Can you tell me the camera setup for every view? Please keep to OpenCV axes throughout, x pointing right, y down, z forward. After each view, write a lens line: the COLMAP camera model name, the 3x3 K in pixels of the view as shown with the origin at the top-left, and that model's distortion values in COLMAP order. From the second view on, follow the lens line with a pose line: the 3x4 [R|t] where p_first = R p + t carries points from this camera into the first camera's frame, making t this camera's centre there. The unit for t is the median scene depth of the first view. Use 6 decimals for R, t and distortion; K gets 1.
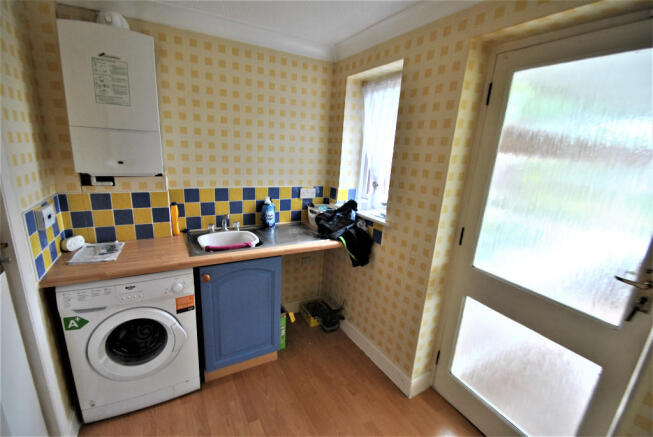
lens RADIAL K [[290.2, 0, 322.5], [0, 290.2, 218.4], [0, 0, 1]] dist [0.001024, -0.000054]
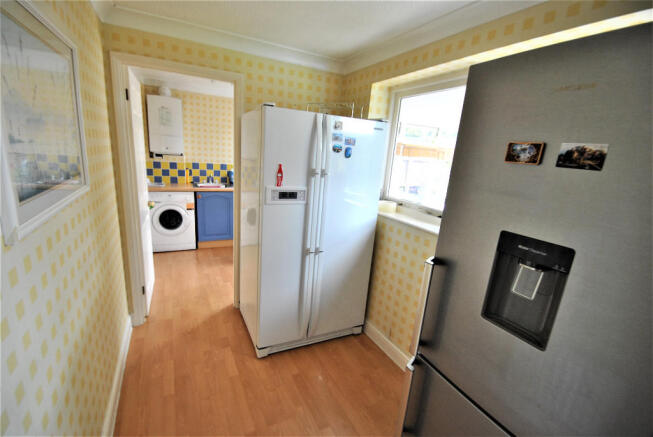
lens RADIAL K [[290.2, 0, 328.7], [0, 290.2, 222.3], [0, 0, 1]] dist [0.001024, -0.000054]
pose [[0.999318, 0.027049, -0.025147, 0.657533], [-0.027397, 0.999532, -0.013577, 0.373034], [0.024768, 0.014256, 0.999592, -1.227271]]
